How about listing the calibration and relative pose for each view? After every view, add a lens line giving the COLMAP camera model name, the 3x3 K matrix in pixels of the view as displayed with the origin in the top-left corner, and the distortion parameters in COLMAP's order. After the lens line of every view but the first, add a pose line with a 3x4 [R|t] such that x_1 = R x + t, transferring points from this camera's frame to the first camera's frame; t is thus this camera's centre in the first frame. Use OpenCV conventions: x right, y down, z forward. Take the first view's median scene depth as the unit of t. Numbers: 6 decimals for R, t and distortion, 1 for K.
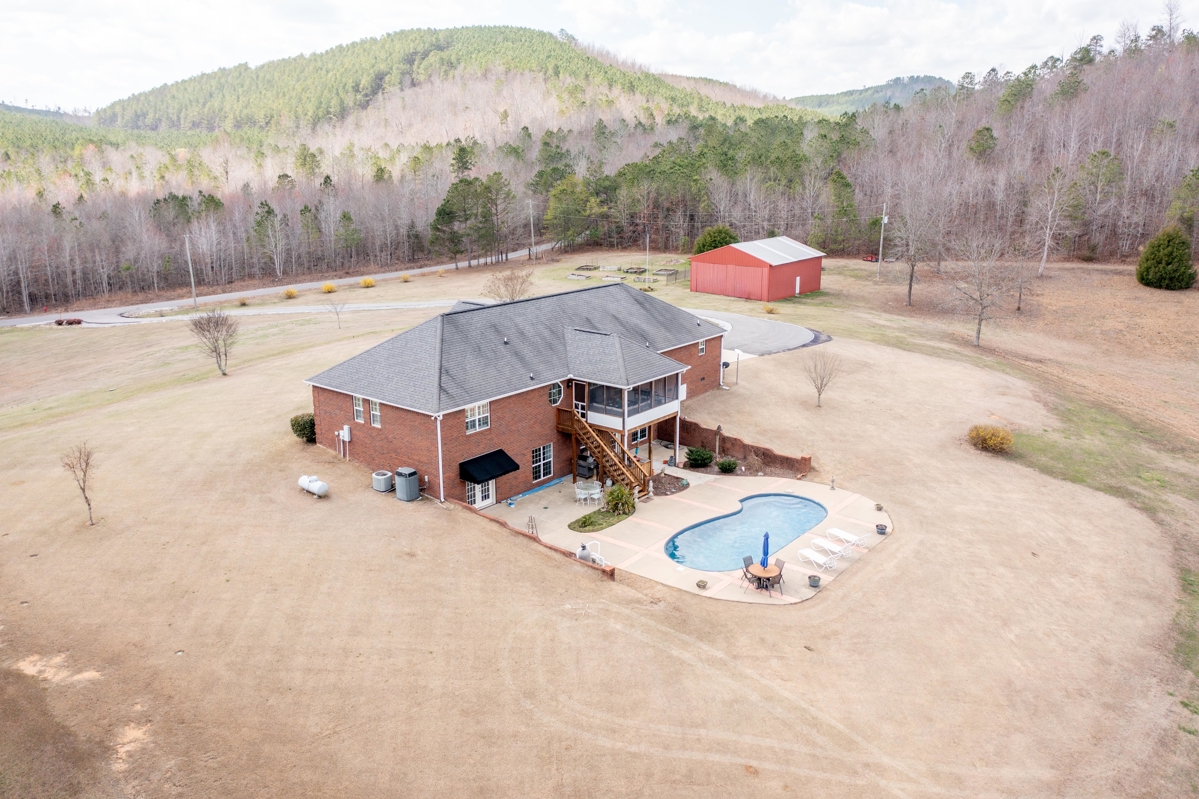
lens RADIAL K [[944.7, 0, 601.6], [0, 944.7, 398.5], [0, 0, 1]] dist [0.012418, -0.019405]
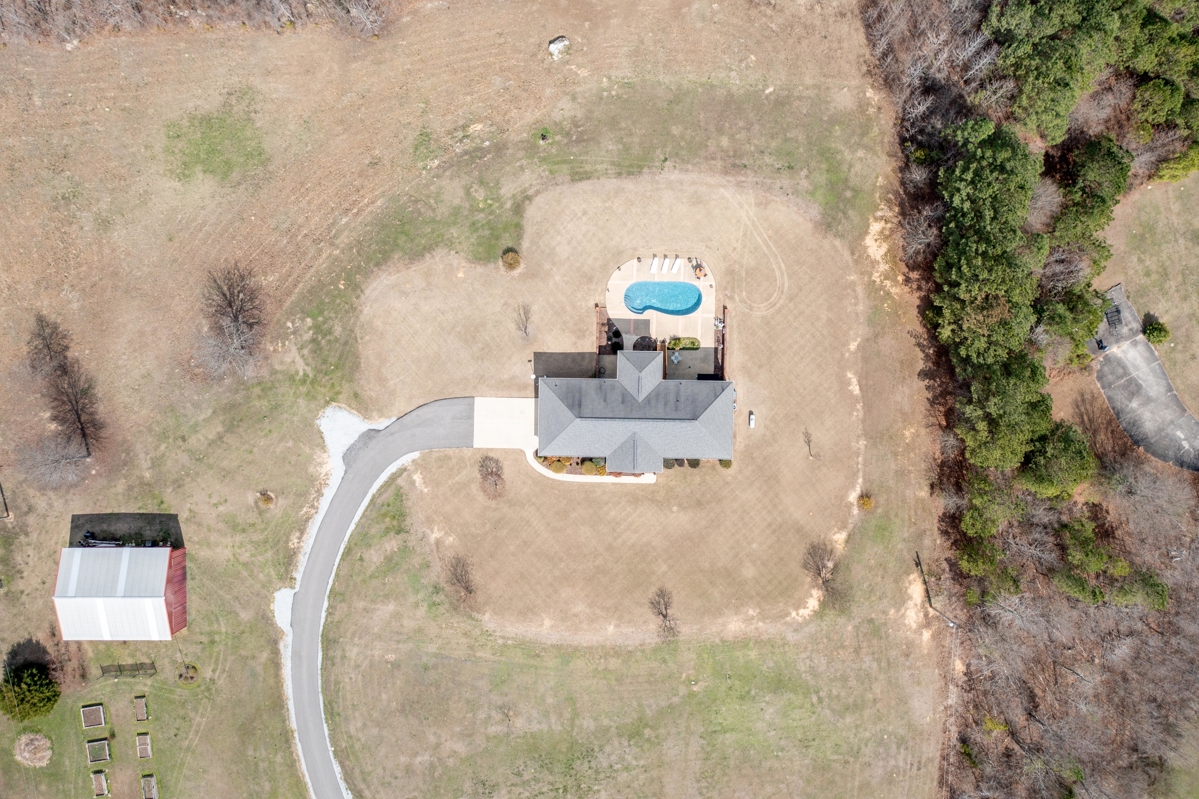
lens RADIAL K [[944.7, 0, 601.9], [0, 944.7, 403.7], [0, 0, 1]] dist [0.012418, -0.019405]
pose [[-0.611401, -0.791316, -0.002621, 0.005925], [0.222433, -0.175037, 0.959107, -0.788576], [-0.759416, 0.585816, 0.283032, 0.145932]]
